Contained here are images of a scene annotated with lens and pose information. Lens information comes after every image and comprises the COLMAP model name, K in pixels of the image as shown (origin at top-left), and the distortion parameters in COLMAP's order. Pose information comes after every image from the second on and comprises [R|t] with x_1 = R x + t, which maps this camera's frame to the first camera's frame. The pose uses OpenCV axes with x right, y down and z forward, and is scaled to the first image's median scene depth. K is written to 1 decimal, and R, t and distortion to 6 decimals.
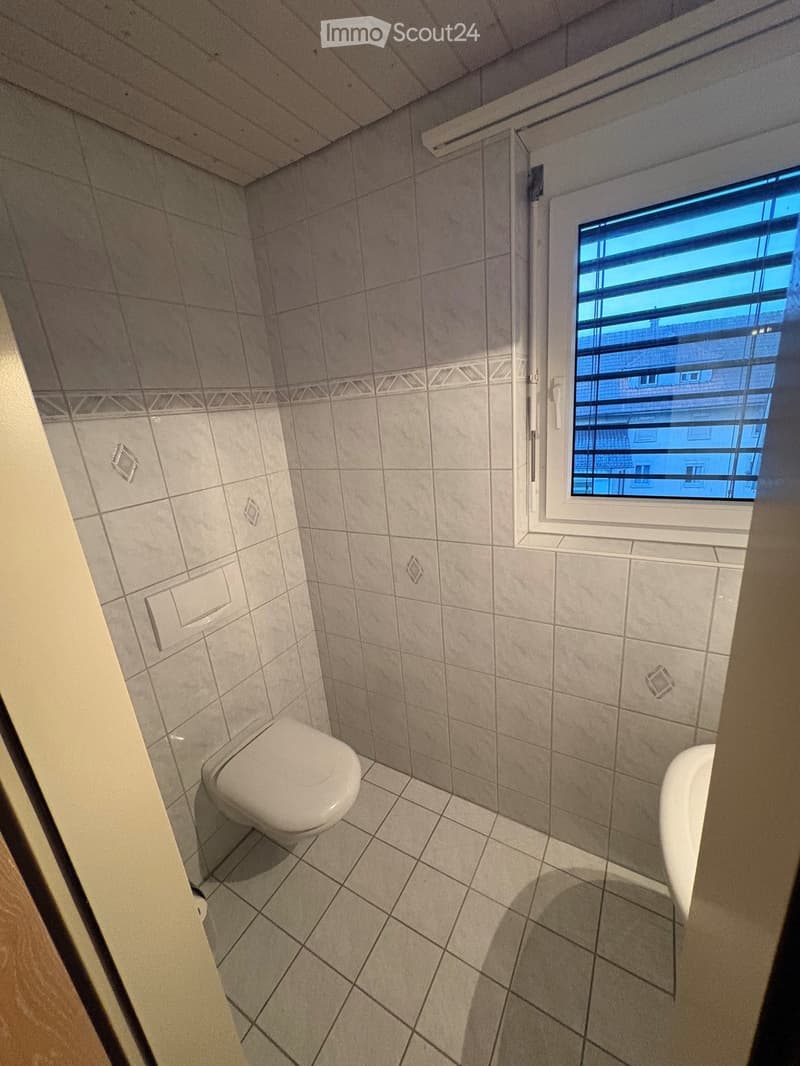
lens RADIAL K [[425.7, 0, 400.0], [0, 425.7, 533.0], [0, 0, 1]] dist [-0.003342, -0.000201]
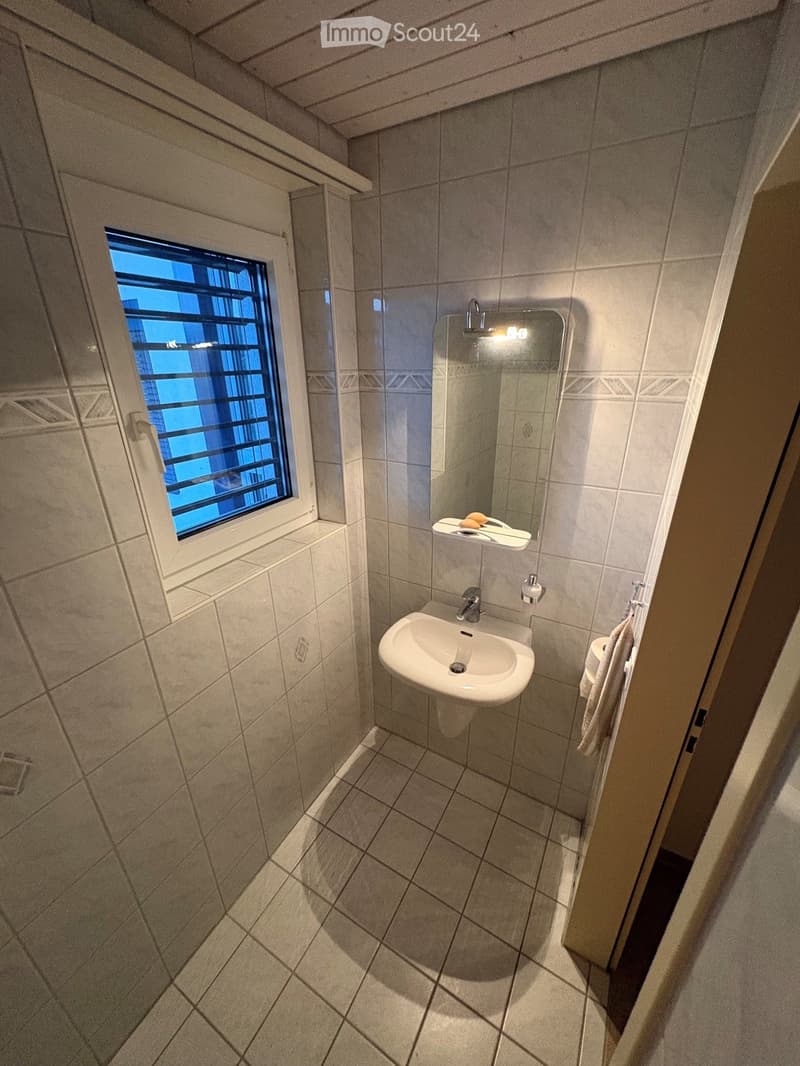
lens RADIAL K [[425.7, 0, 400.0], [0, 425.7, 533.0], [0, 0, 1]] dist [-0.003342, -0.000201]
pose [[-0.010386, -0.307751, 0.951410, -0.444382], [0.297652, 0.907380, 0.296757, -0.229539], [-0.954618, 0.286272, 0.082179, 0.479620]]
